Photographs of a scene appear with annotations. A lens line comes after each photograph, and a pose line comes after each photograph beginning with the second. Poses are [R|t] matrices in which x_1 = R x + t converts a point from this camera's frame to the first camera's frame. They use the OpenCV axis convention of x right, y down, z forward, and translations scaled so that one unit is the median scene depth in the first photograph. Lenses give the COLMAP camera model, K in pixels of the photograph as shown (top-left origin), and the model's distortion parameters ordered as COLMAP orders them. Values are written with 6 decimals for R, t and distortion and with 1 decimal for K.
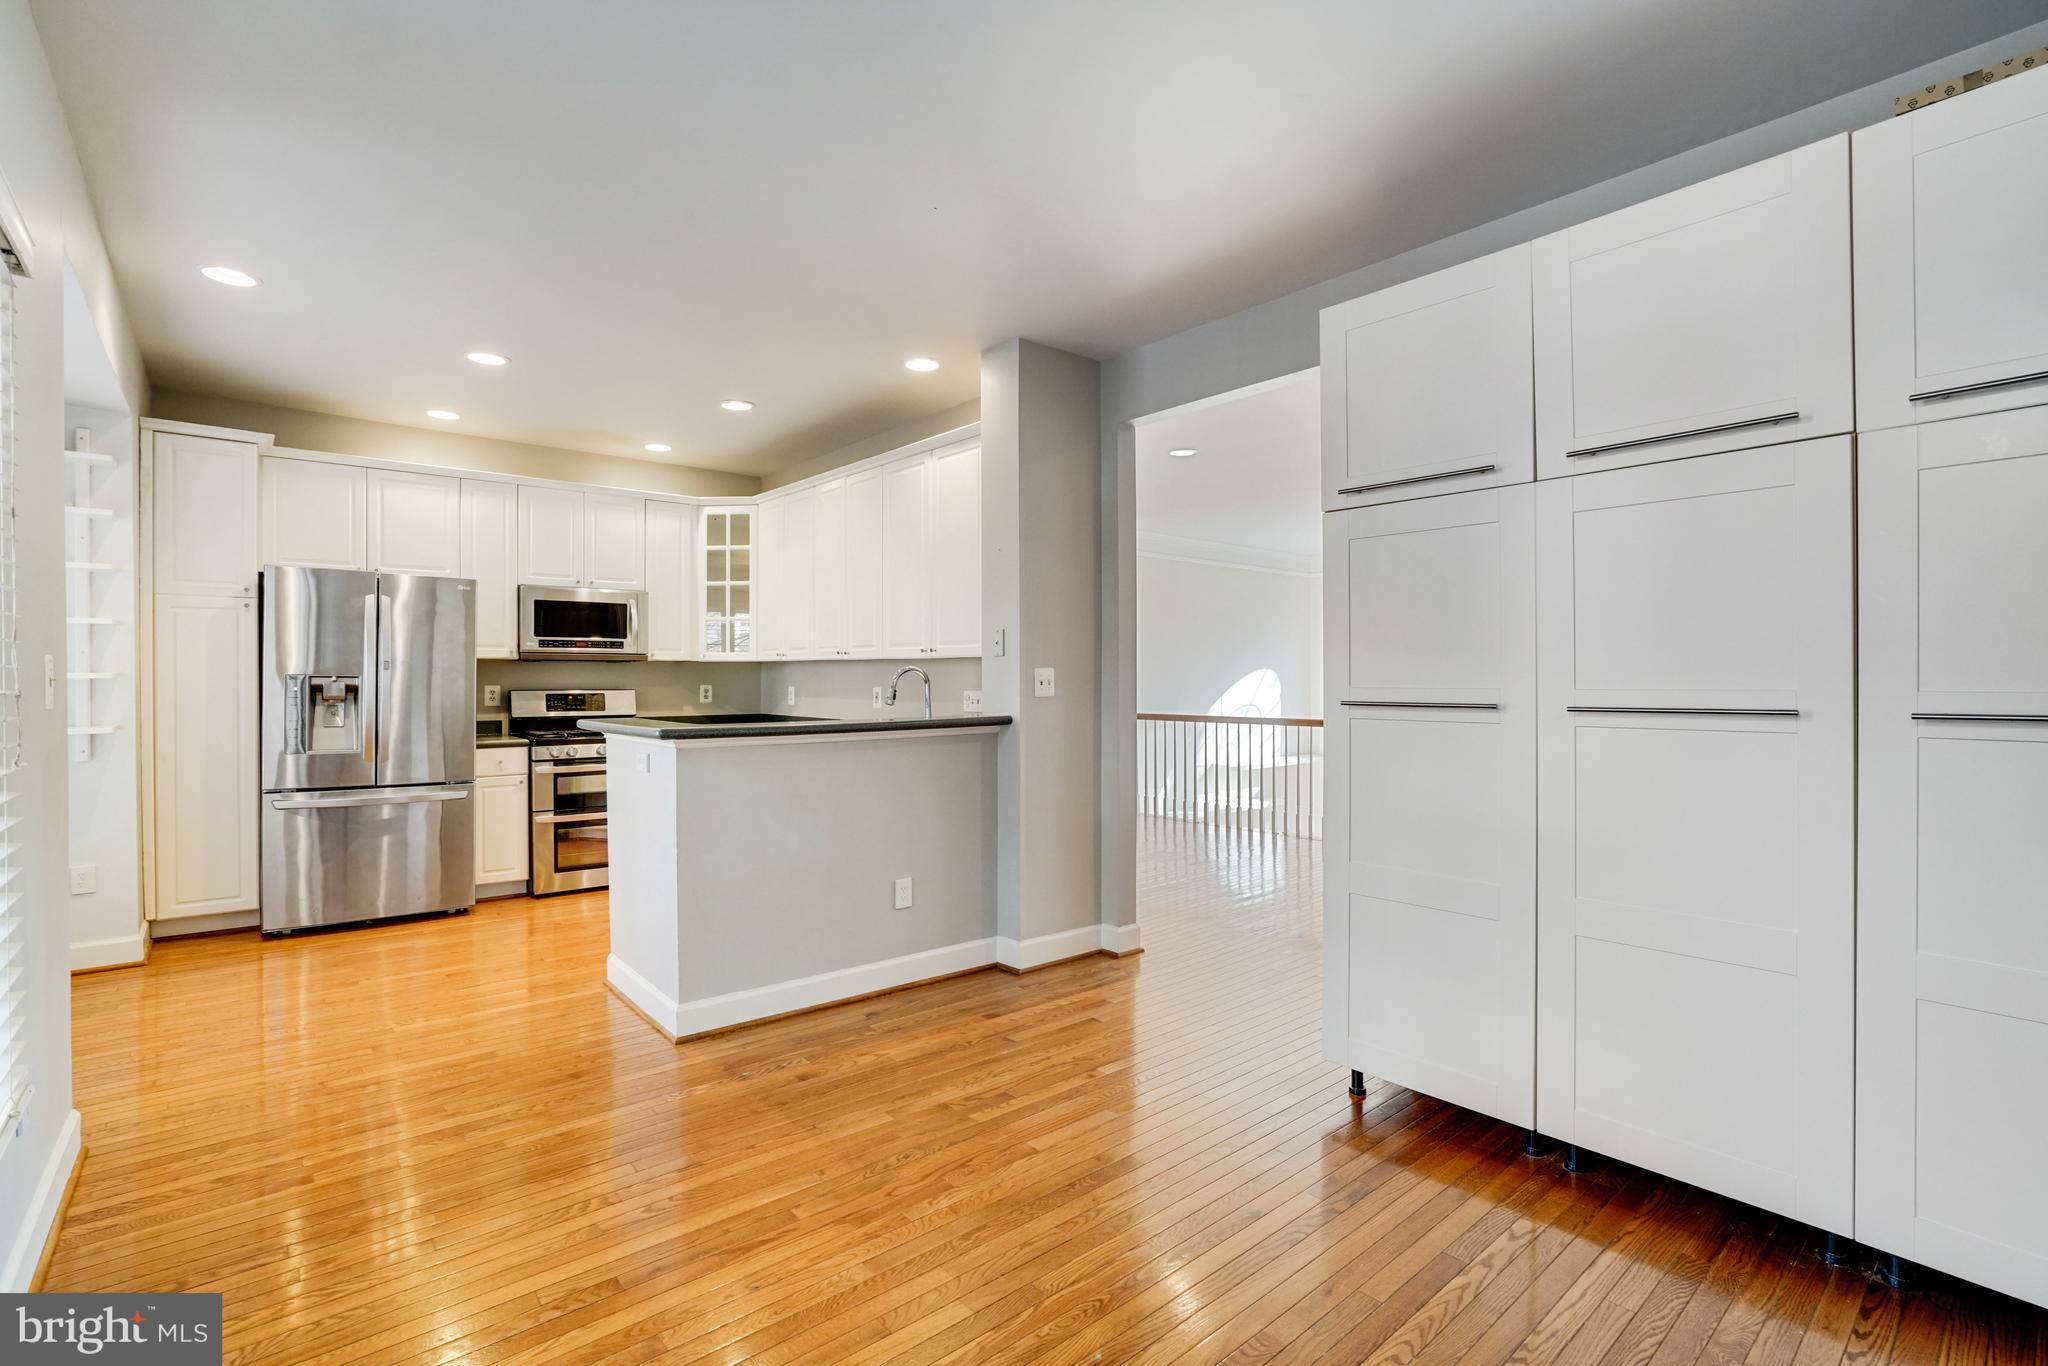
lens RADIAL K [[956.5, 0, 996.6], [0, 956.5, 690.6], [0, 0, 1]] dist [-0.052444, 0.022783]
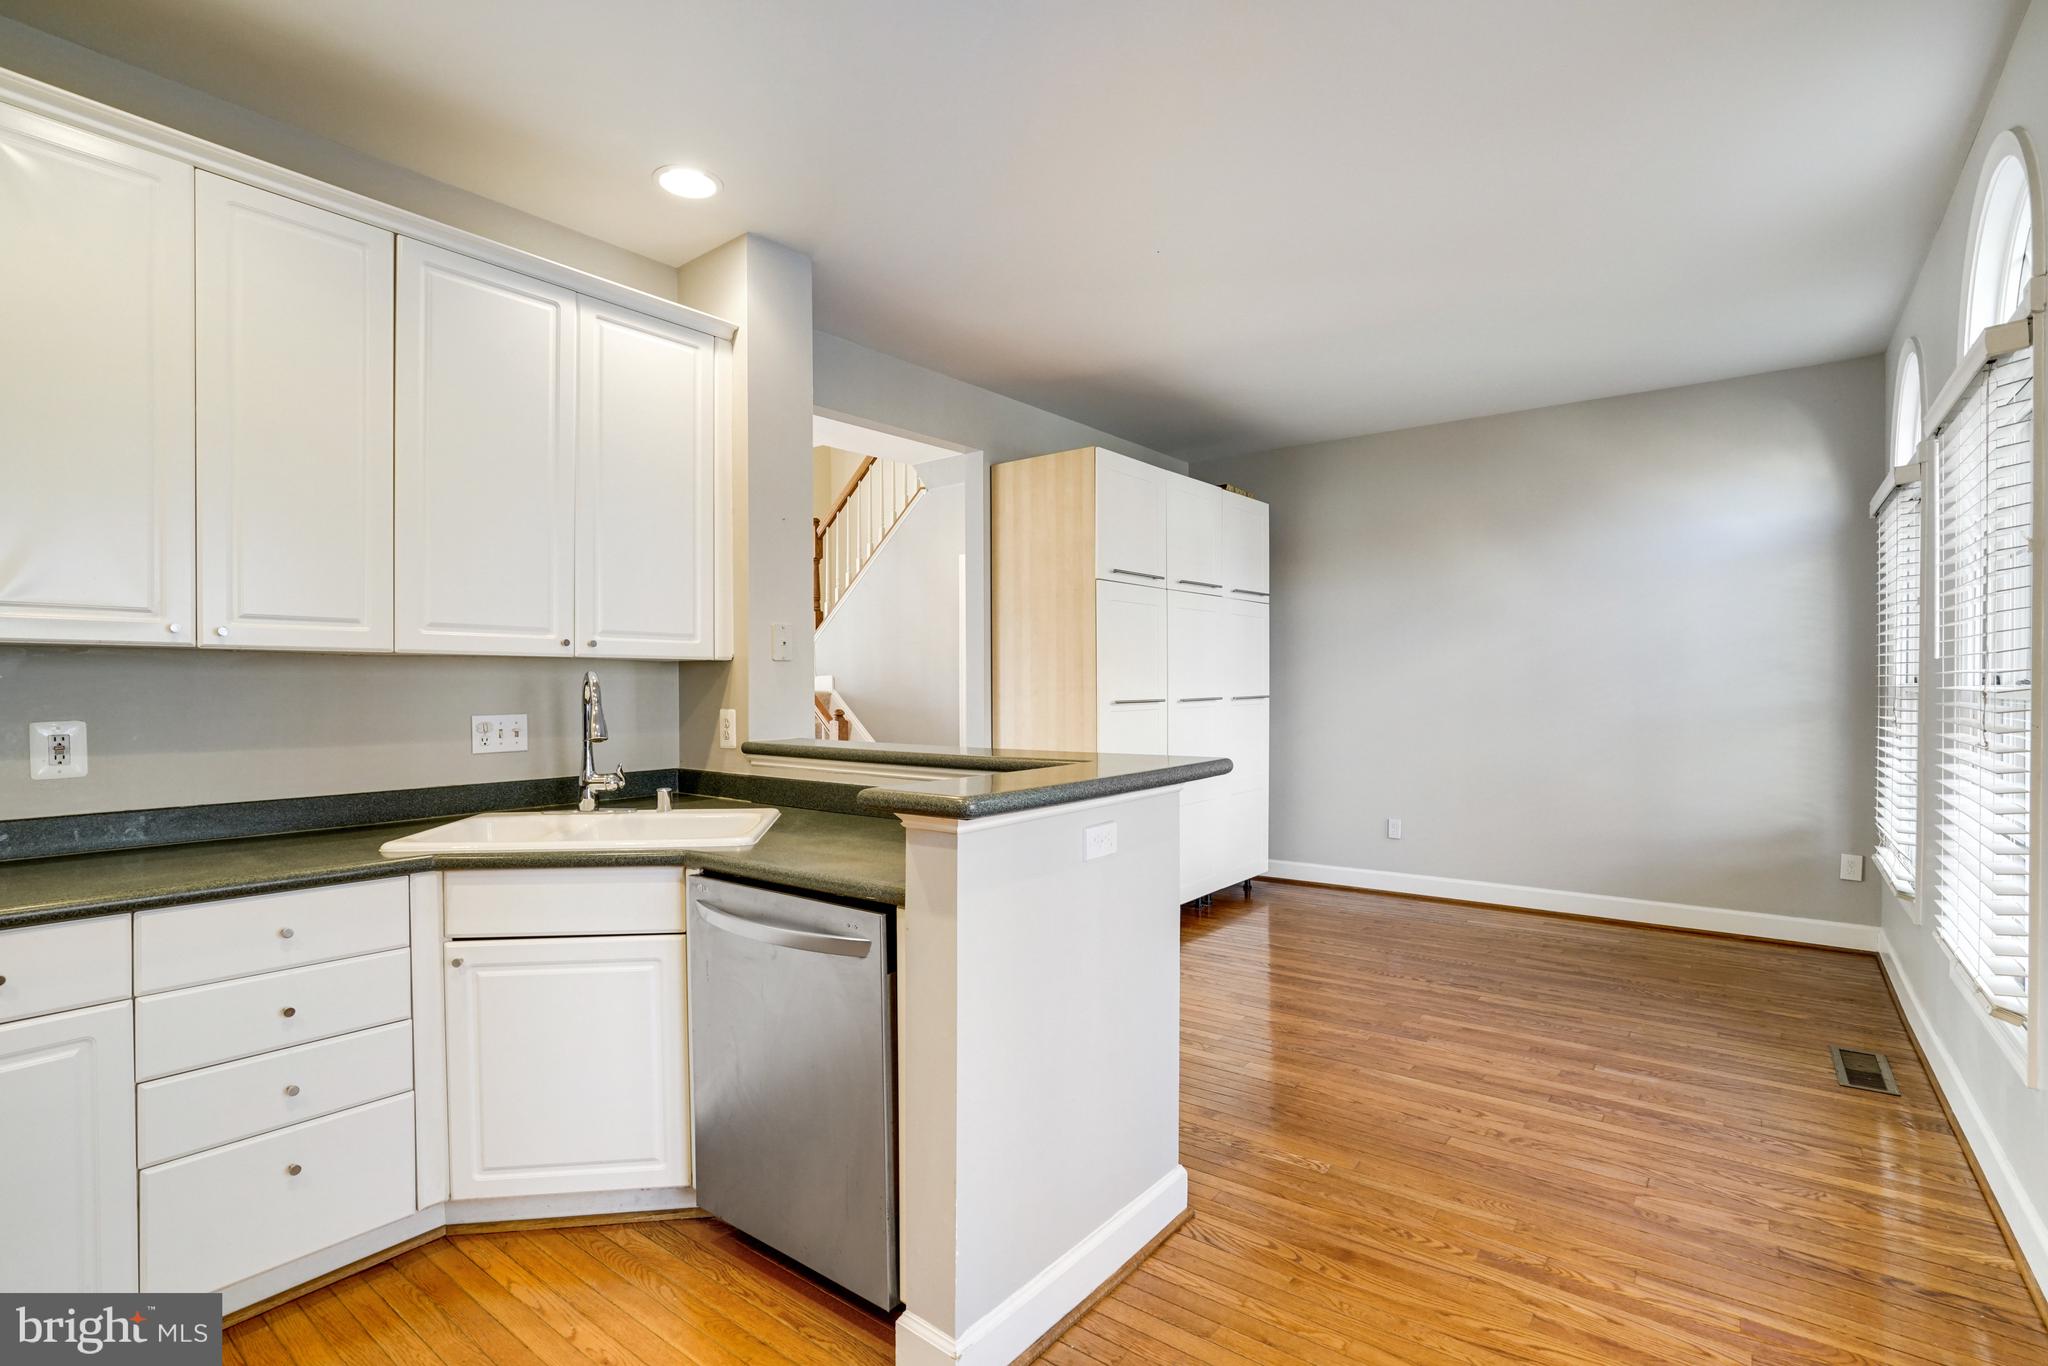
lens RADIAL K [[946.3, 0, 1029.0], [0, 946.3, 690.5], [0, 0, 1]] dist [-0.048105, 0.022727]
pose [[-0.226047, -0.001633, 0.974115, -0.689355], [0.022745, 0.999717, 0.006954, -0.012153], [-0.973851, 0.023729, -0.225946, 0.889846]]
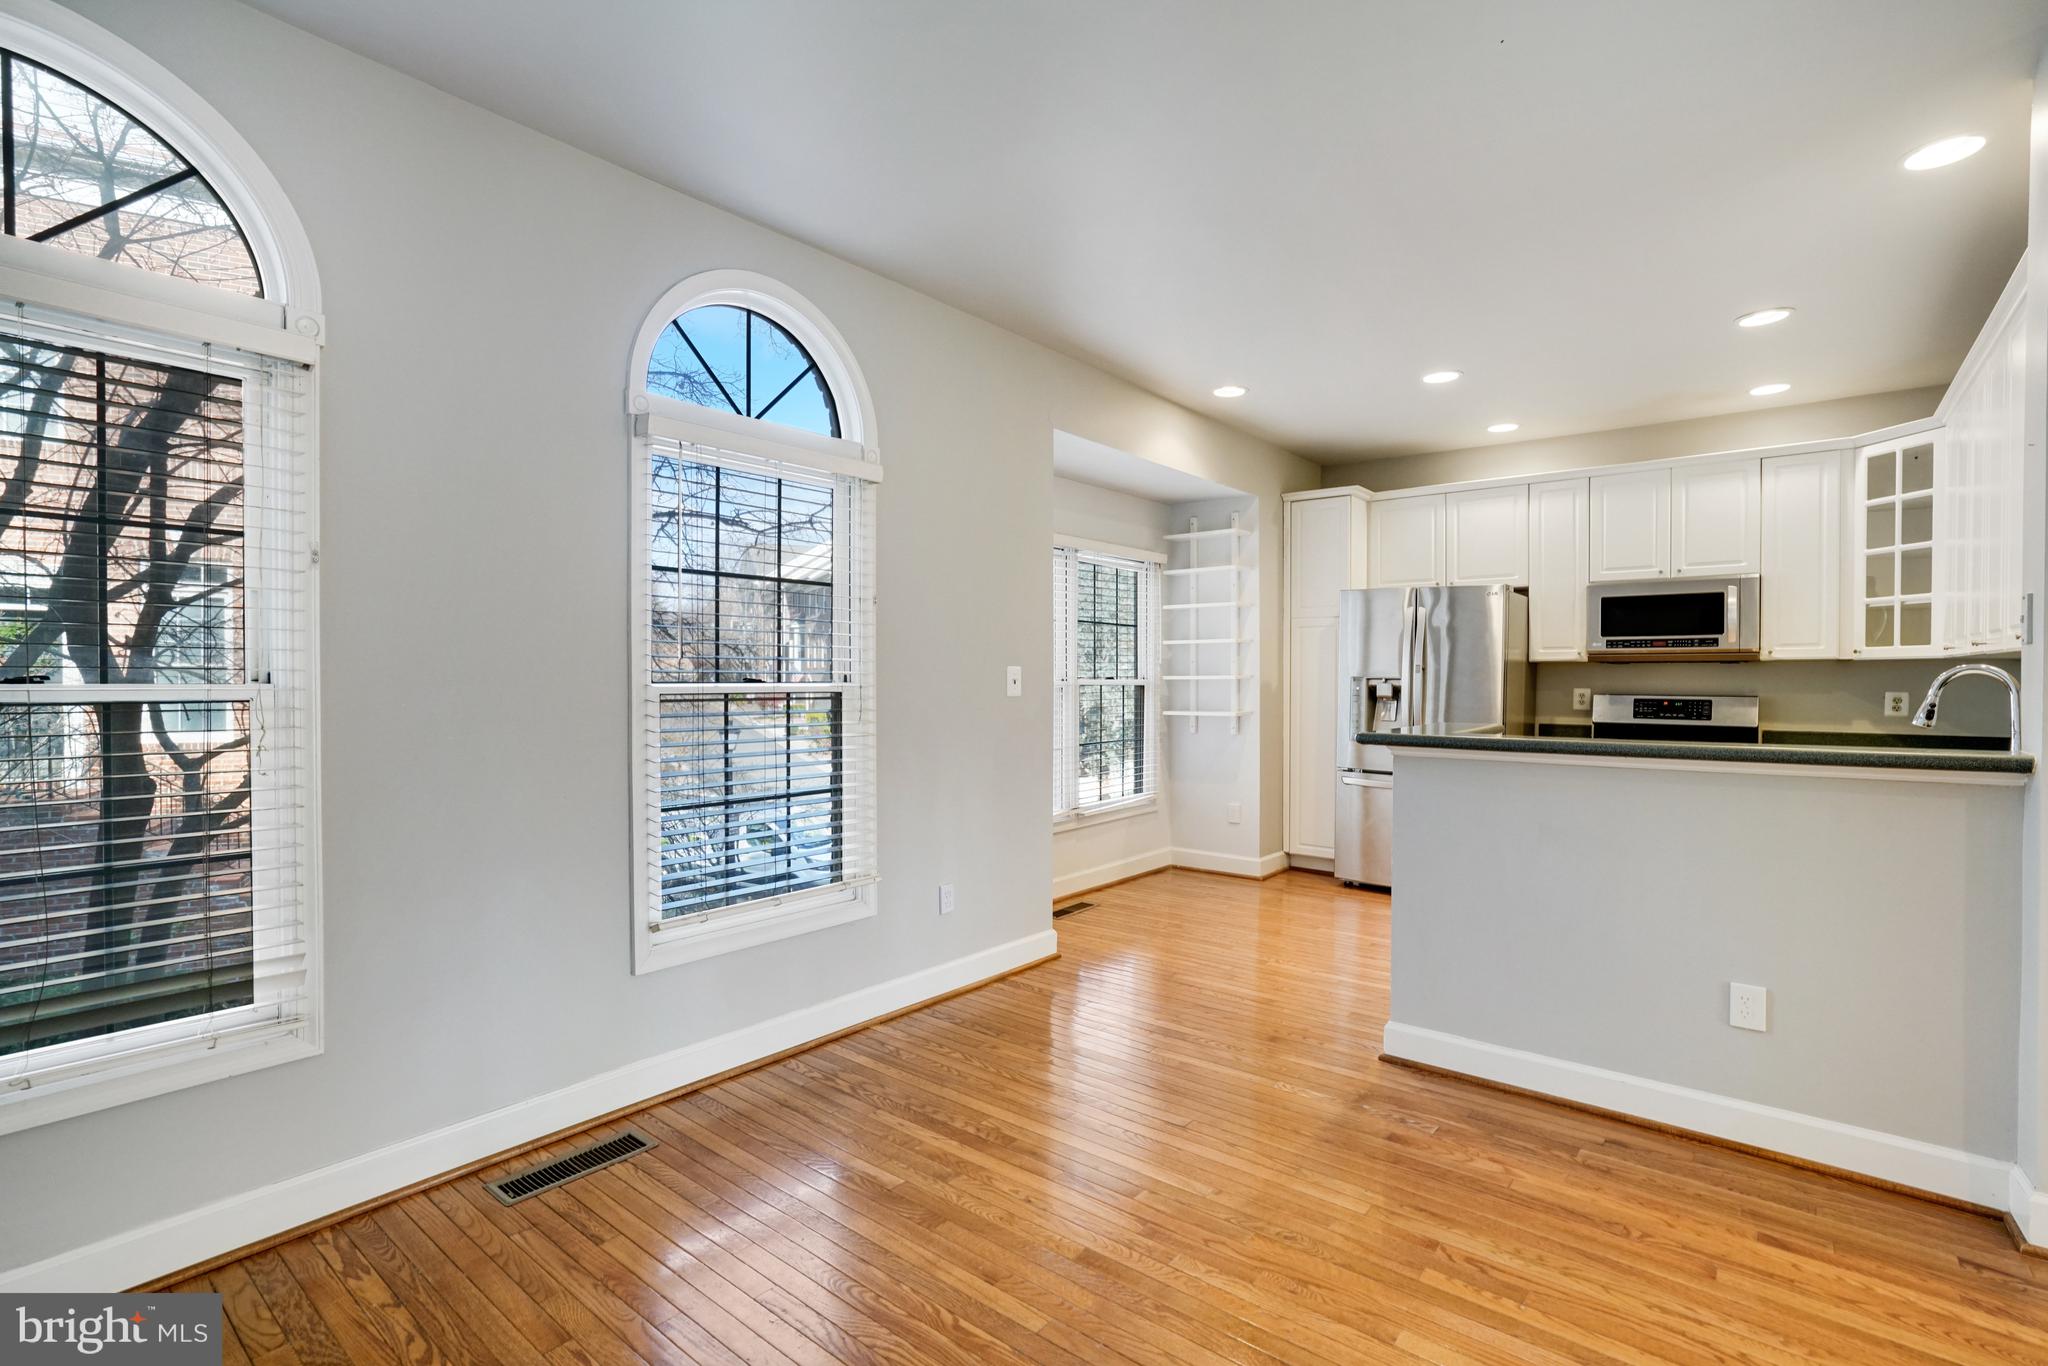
lens RADIAL K [[929.4, 0, 1024.0], [0, 929.4, 683.0], [0, 0, 1]] dist [-0.015417, 0.010461]
pose [[0.197857, 0.004801, -0.980219, 0.359079], [-0.016137, 0.999868, 0.001640, -0.004454], [0.980098, 0.015493, 0.197909, 0.312375]]
